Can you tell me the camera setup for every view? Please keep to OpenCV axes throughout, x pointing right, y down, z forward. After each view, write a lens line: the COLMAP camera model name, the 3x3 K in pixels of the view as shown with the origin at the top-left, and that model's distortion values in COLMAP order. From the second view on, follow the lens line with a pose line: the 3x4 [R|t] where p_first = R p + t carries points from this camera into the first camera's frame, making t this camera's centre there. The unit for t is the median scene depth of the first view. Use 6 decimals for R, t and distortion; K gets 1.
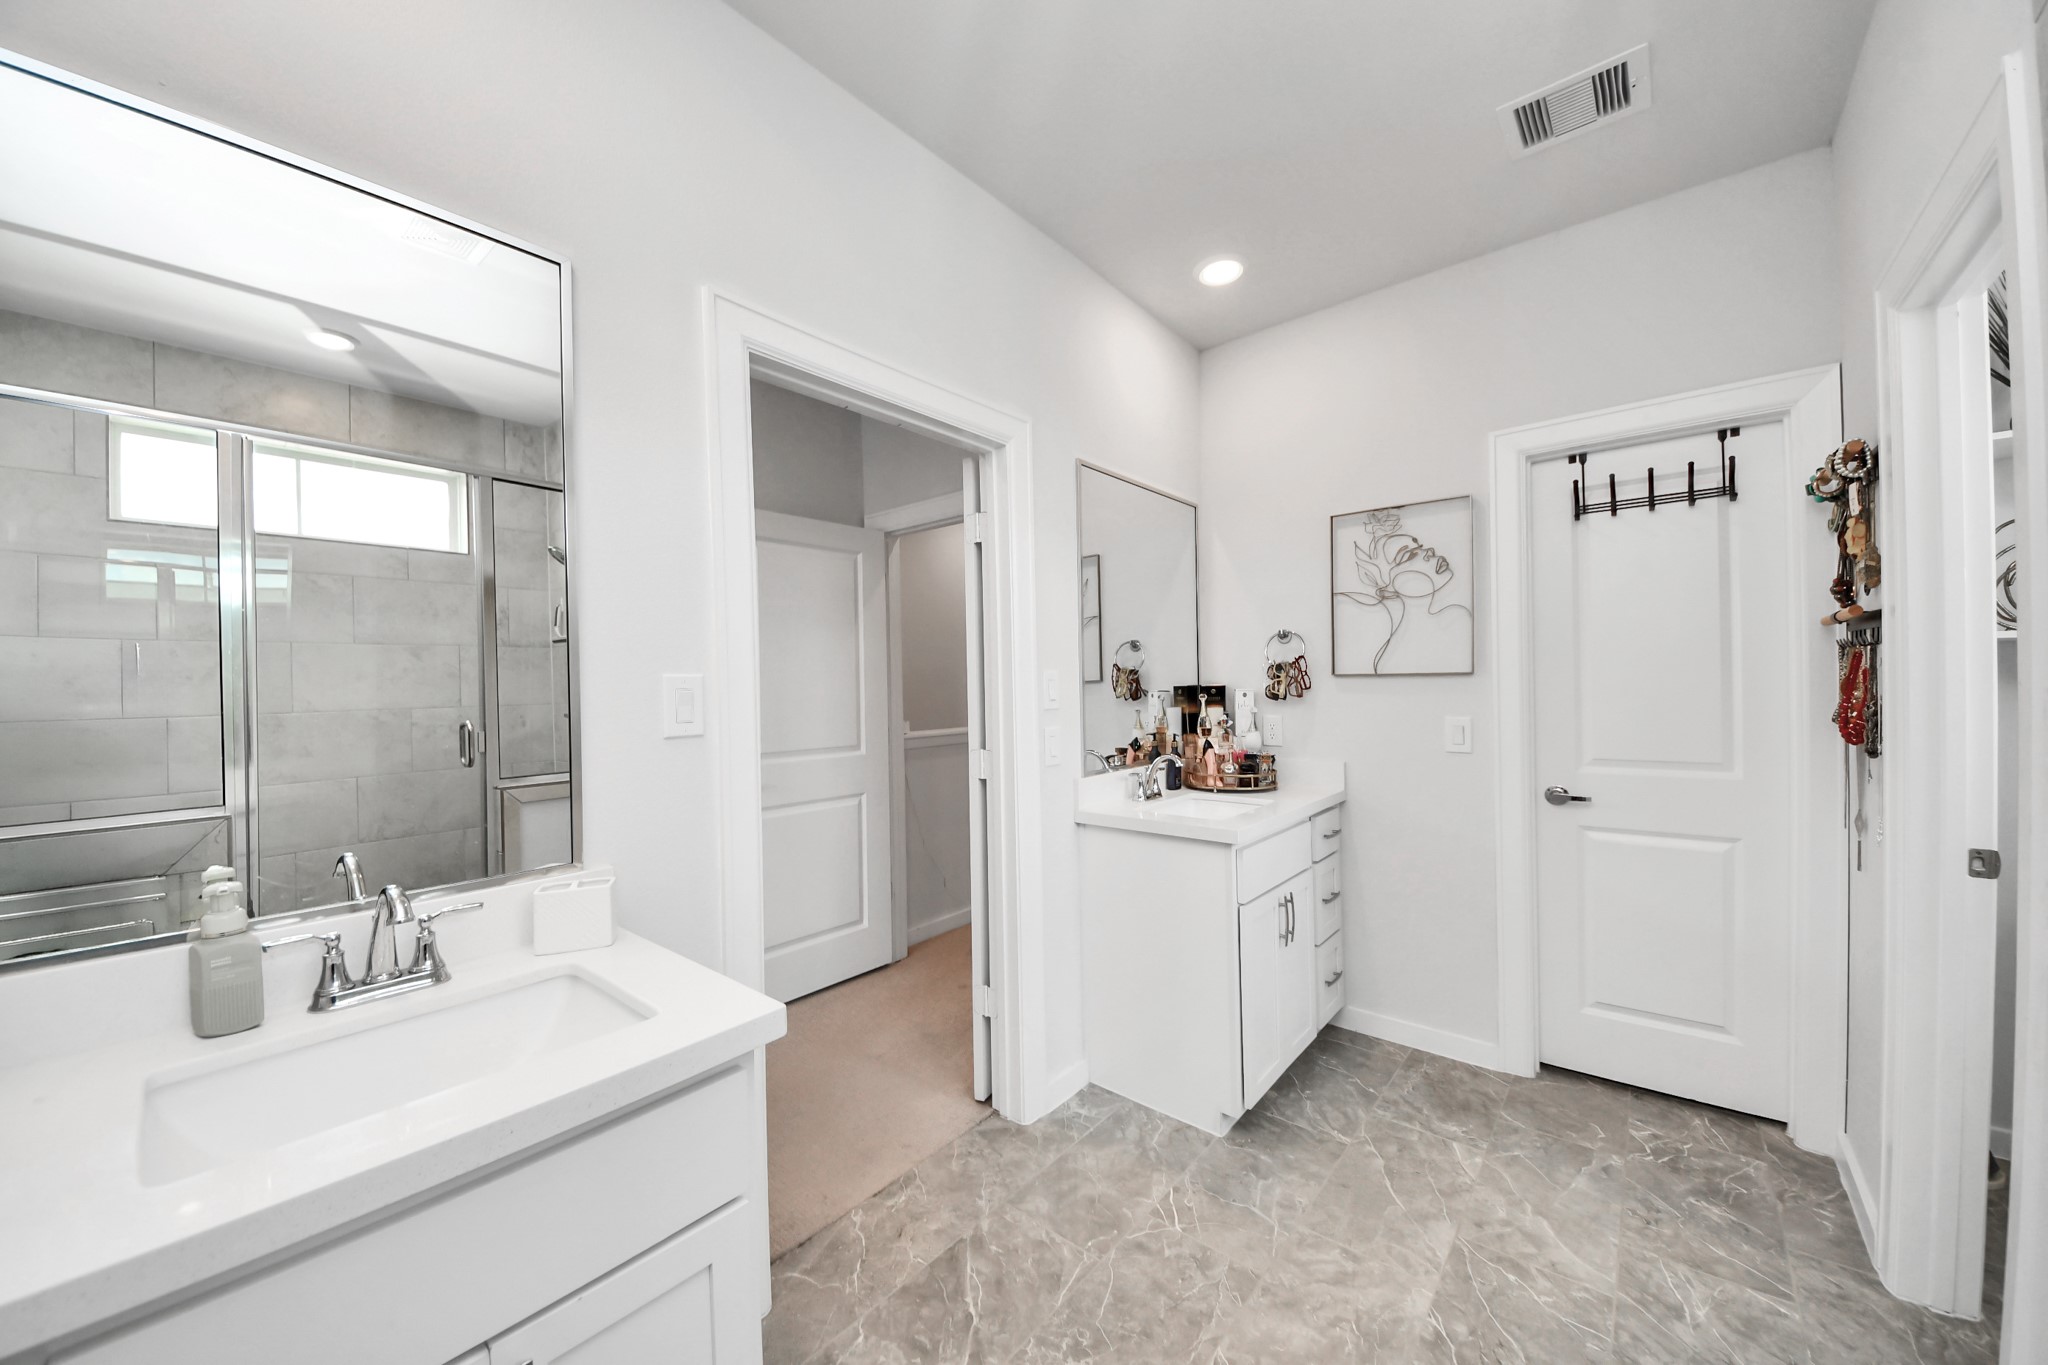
lens RADIAL K [[730.1, 0, 1028.6], [0, 730.1, 688.6], [0, 0, 1]] dist [-0.000433, 0.000088]
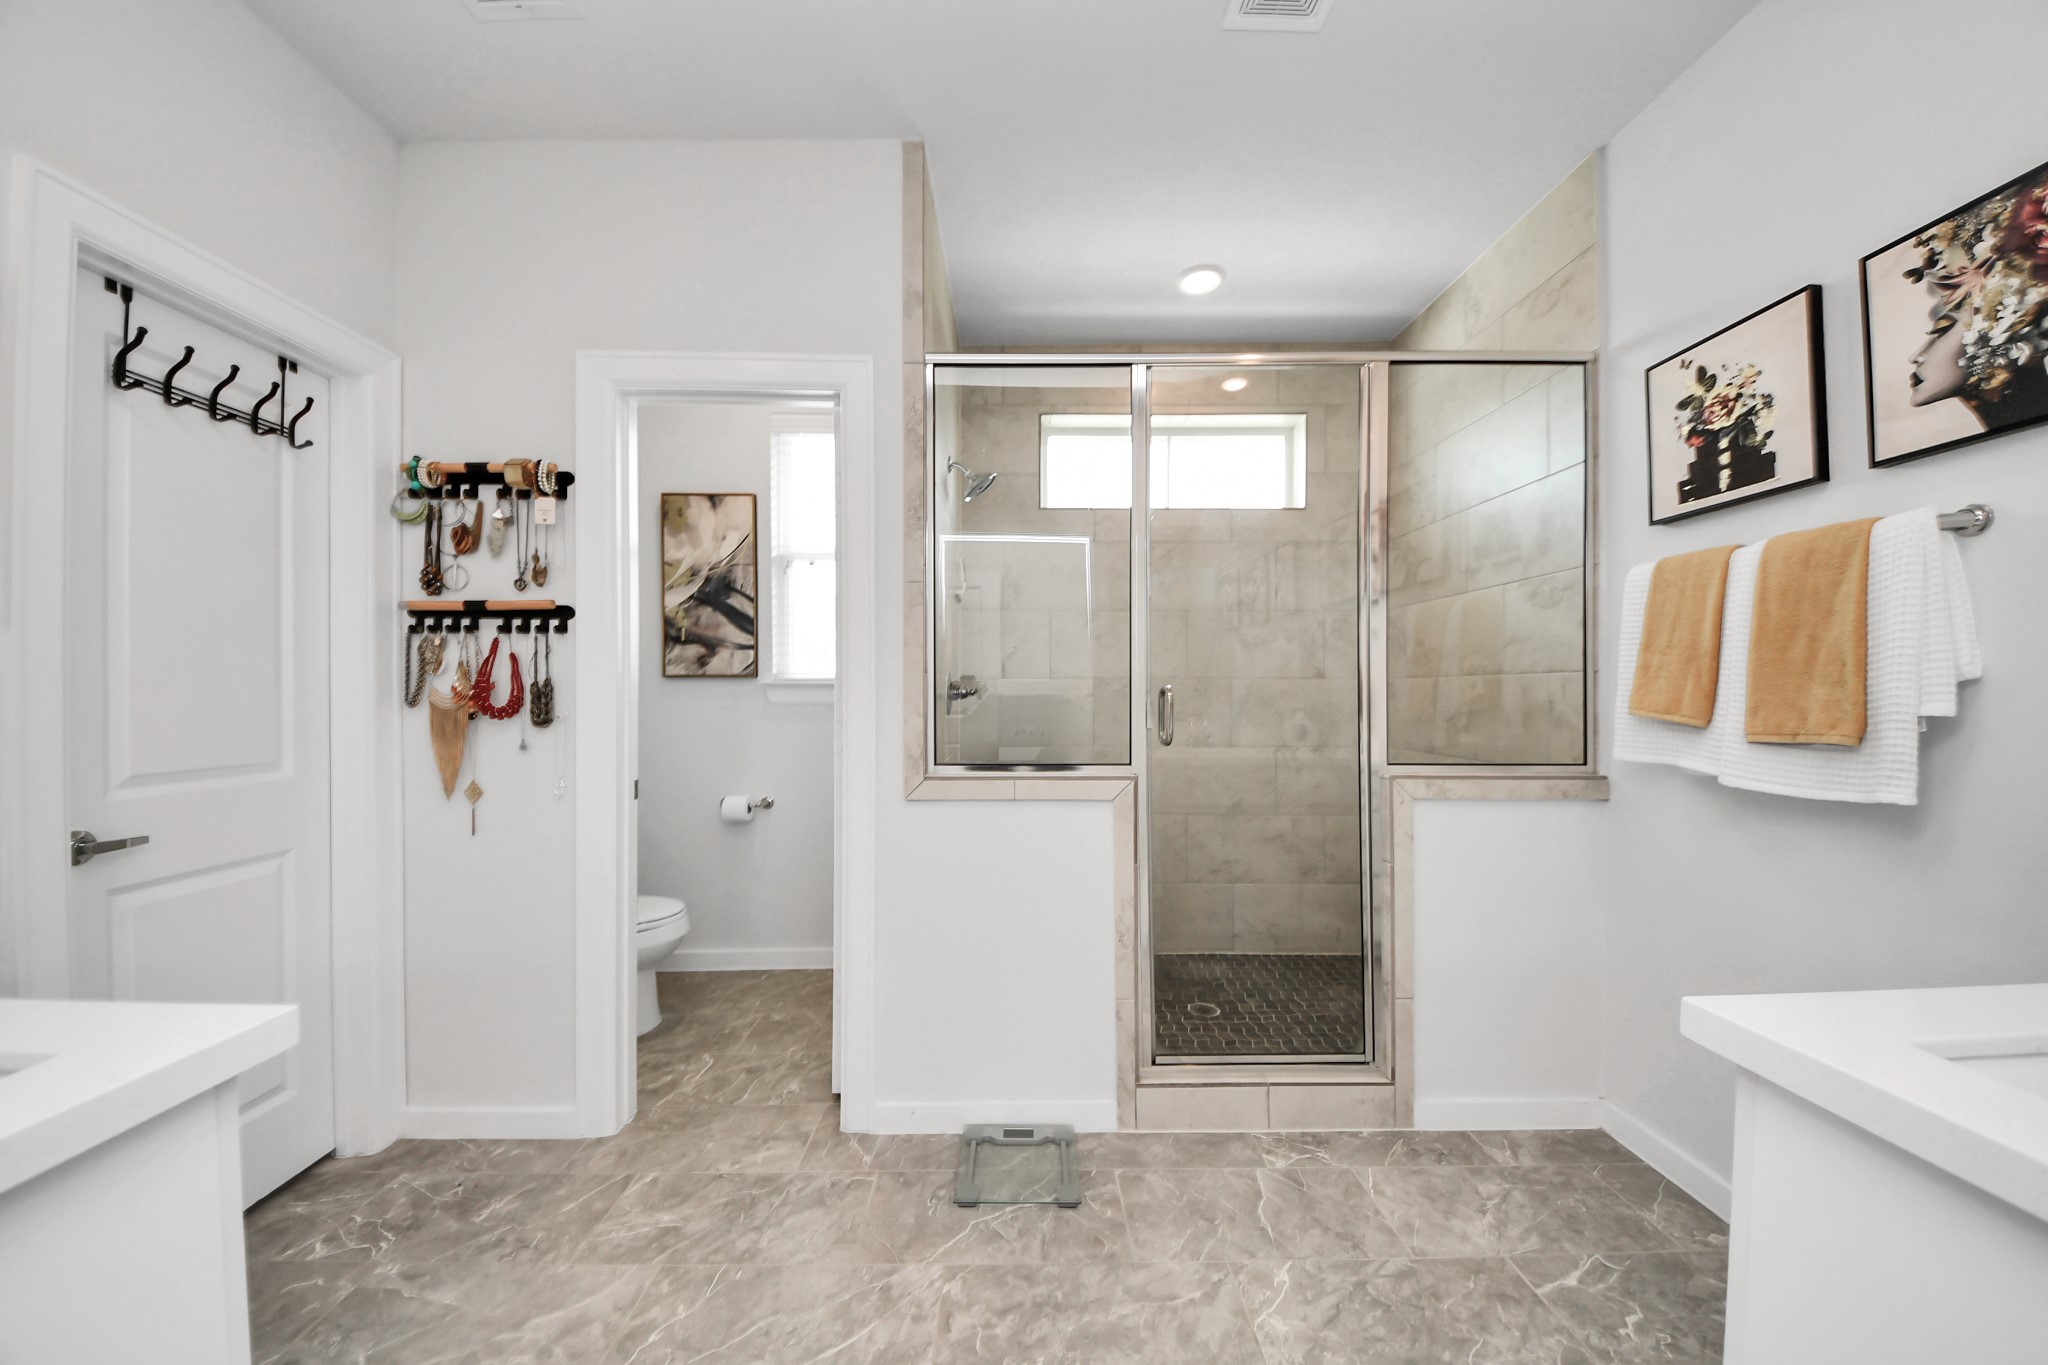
lens RADIAL K [[730.1, 0, 1028.6], [0, 730.1, 688.6], [0, 0, 1]] dist [-0.000433, 0.000088]
pose [[-0.622616, 0.020733, 0.782253, -0.238363], [0.022341, 0.999712, -0.008715, 0.052234], [-0.782209, 0.012050, -0.622900, 0.950713]]
